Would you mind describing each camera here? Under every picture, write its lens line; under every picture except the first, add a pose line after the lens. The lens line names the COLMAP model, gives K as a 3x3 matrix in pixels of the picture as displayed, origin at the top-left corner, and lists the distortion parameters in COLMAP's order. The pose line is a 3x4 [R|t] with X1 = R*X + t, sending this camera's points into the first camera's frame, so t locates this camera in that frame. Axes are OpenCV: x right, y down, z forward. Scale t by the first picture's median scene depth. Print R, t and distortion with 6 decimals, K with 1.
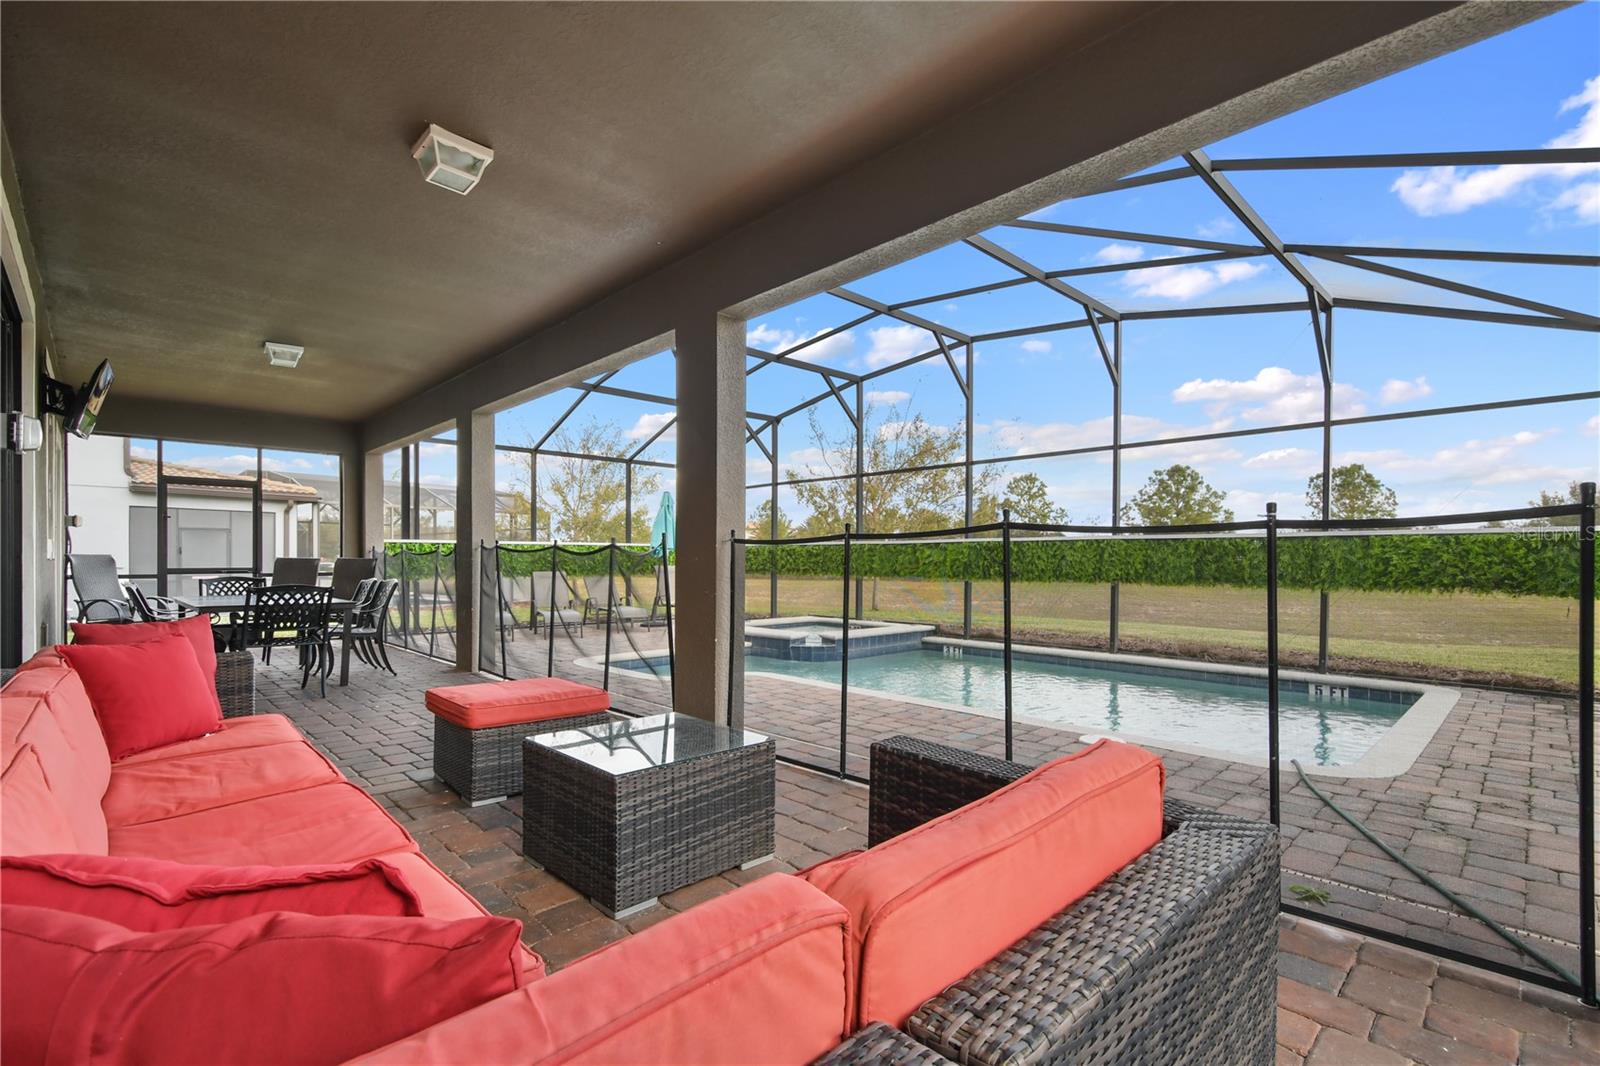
lens RADIAL K [[720.8, 0, 797.0], [0, 720.8, 562.8], [0, 0, 1]] dist [-0.001417, -0.000021]
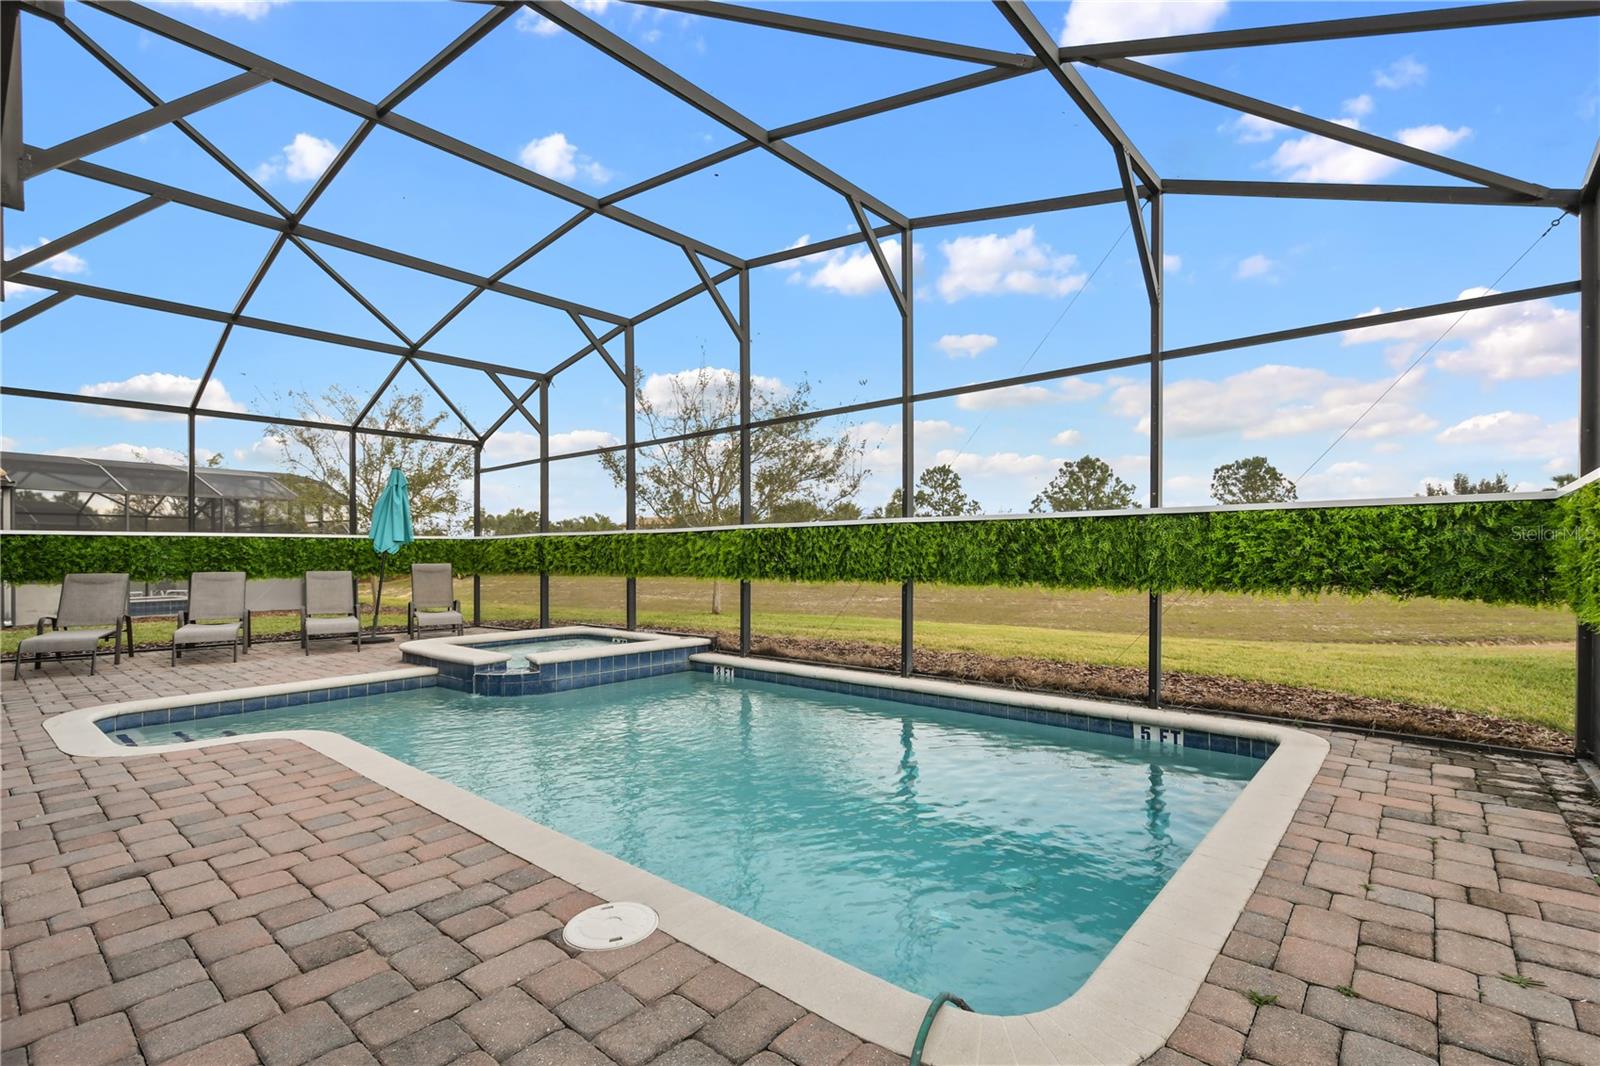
lens RADIAL K [[727.8, 0, 806.6], [0, 727.8, 554.3], [0, 0, 1]] dist [0.008576, -0.001170]
pose [[0.995162, -0.007390, 0.097973, 0.281821], [0.008000, 0.999951, -0.005831, 0.003251], [-0.097925, 0.006587, 0.995172, 0.279246]]
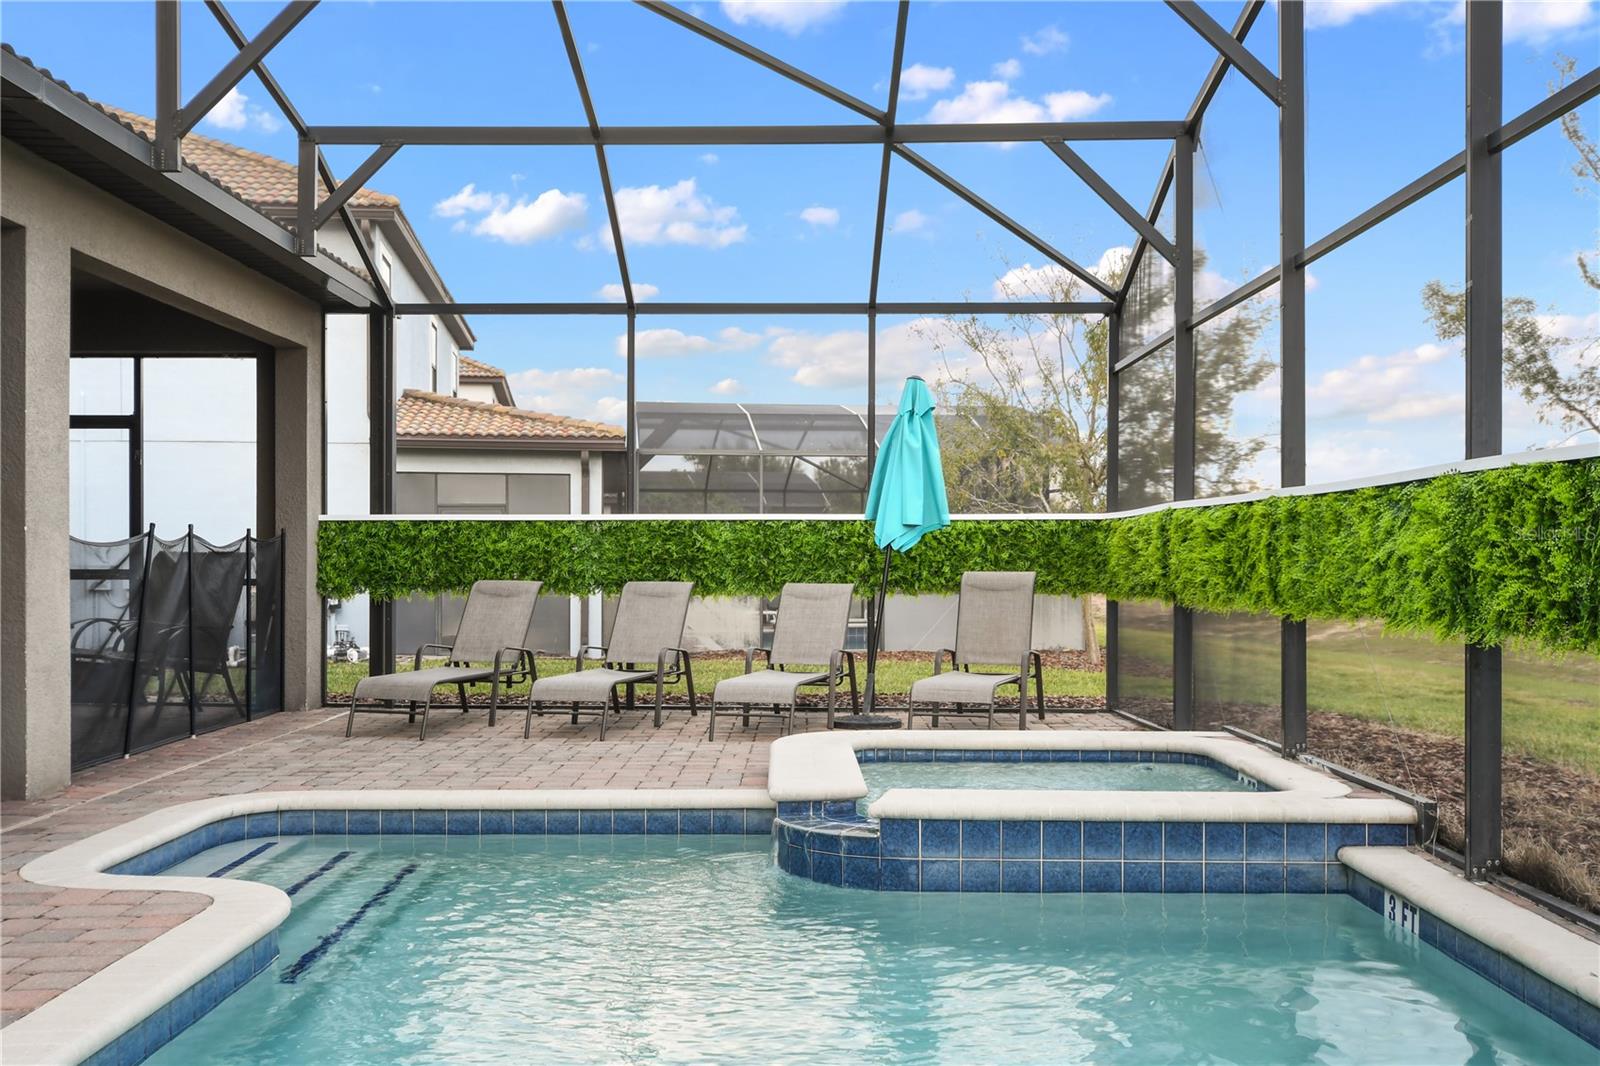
lens RADIAL K [[1581.3, 0, 800.0], [0, 1581.3, 533.0], [0, 0, 1]] dist [0.043360, -0.005780]
pose [[0.713157, -0.013118, -0.700881, 0.559237], [-0.002095, 0.999781, -0.020844, 0.002686], [0.701001, 0.016333, 0.712973, 0.571089]]
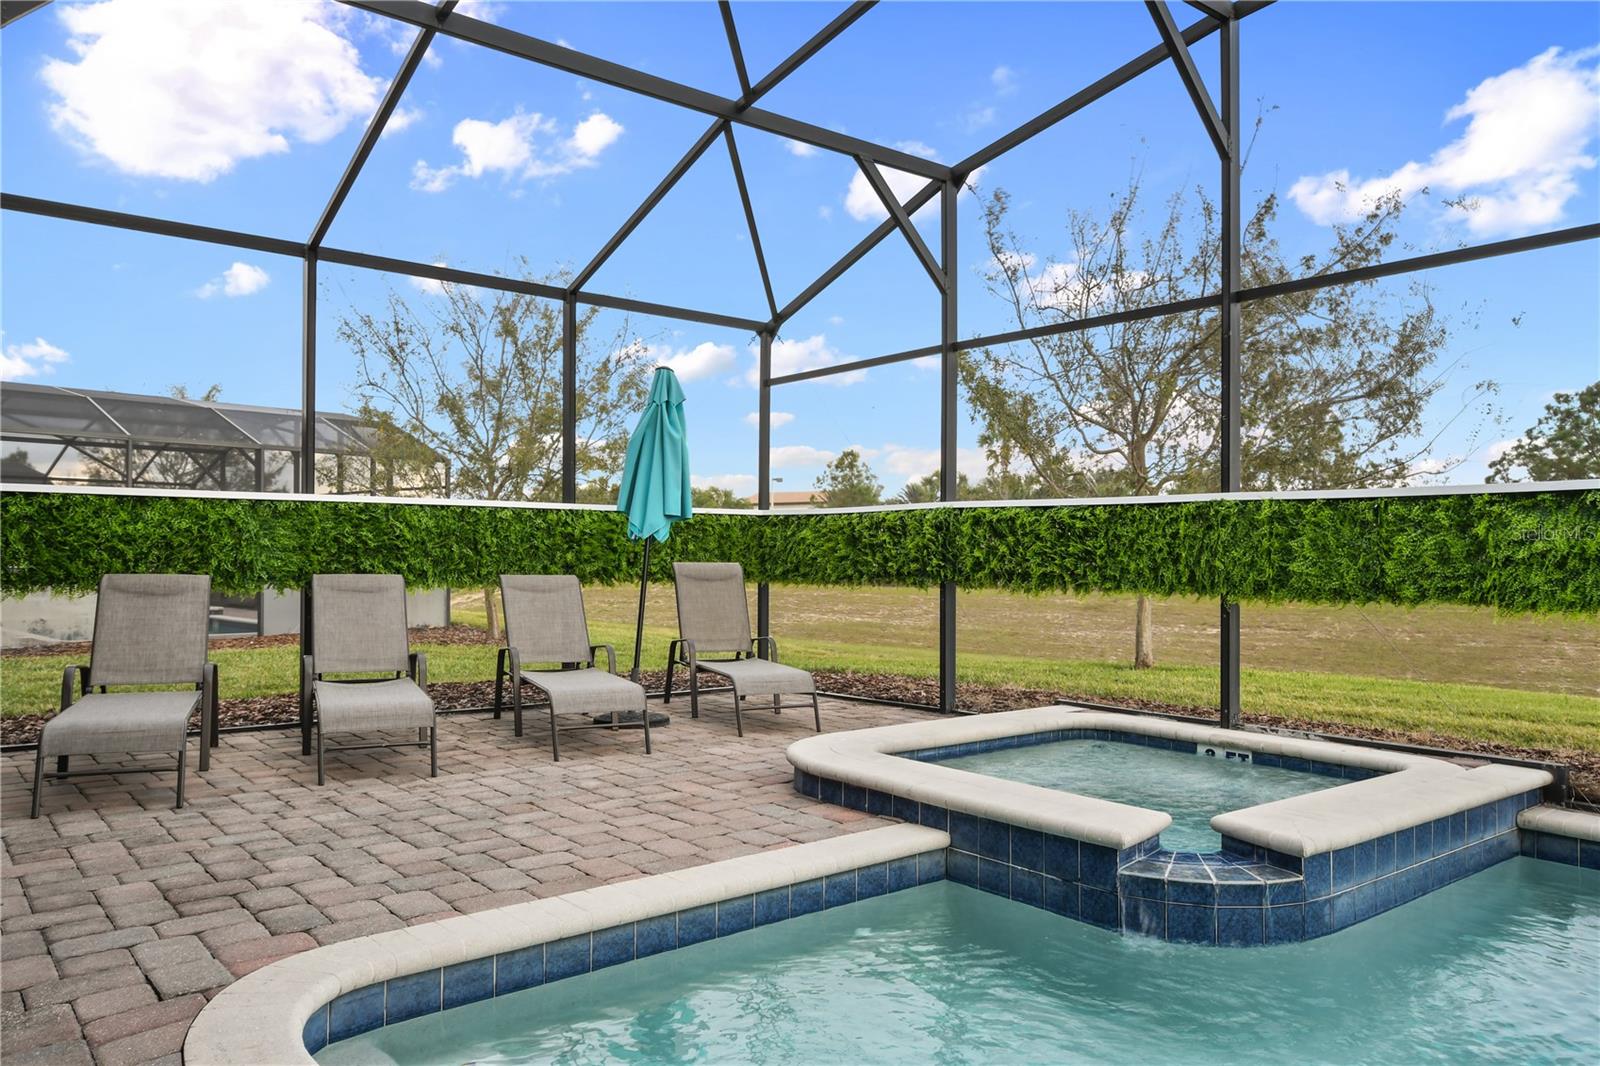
lens RADIAL K [[1109.4, 0, 800.0], [0, 1109.4, 533.0], [0, 0, 1]] dist [0.003244, 0.005761]
pose [[0.997366, 0.004802, -0.072375, -0.105359], [-0.006363, 0.999752, -0.021355, 0.001439], [0.072254, 0.021759, 0.997149, 0.665494]]
